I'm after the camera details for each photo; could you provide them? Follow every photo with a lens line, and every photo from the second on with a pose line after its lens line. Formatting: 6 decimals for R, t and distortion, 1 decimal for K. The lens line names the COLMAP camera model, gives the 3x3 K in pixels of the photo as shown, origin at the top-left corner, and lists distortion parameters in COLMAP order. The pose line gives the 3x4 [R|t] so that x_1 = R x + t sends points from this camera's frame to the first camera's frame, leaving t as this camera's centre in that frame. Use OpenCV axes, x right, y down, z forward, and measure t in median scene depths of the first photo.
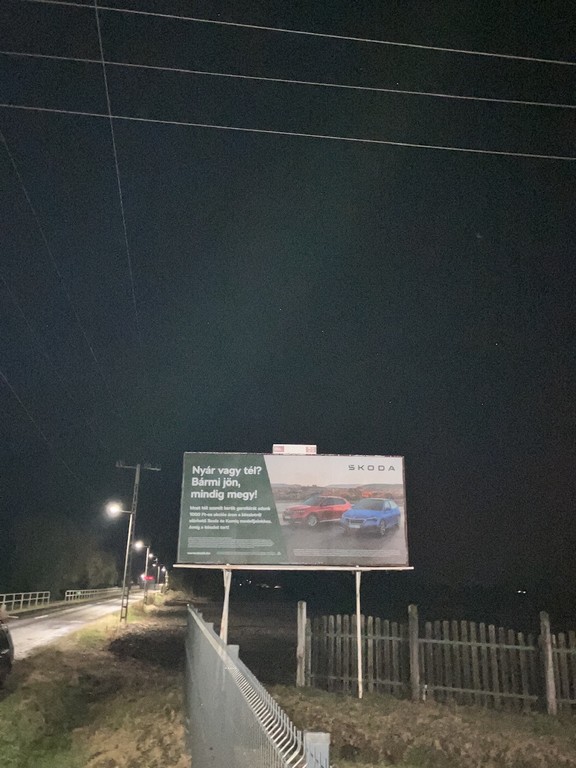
lens RADIAL K [[619.5, 0, 270.8], [0, 619.5, 372.6], [0, 0, 1]] dist [0.060418, -0.138058]
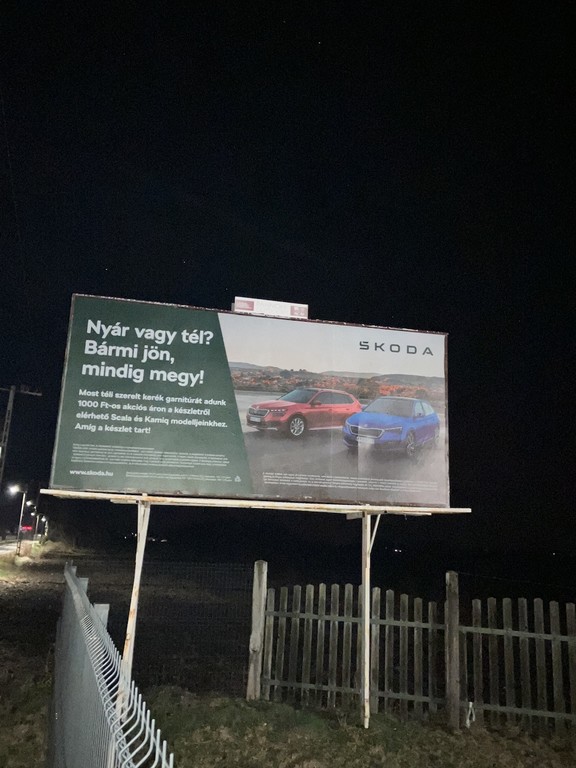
lens RADIAL K [[632.7, 0, 279.0], [0, 632.7, 383.1], [0, 0, 1]] dist [0.060223, -0.096855]
pose [[0.982997, 0.065408, 0.171579, -0.053293], [-0.080144, 0.993535, 0.080403, 0.149394], [-0.165211, -0.092787, 0.981884, 0.421330]]
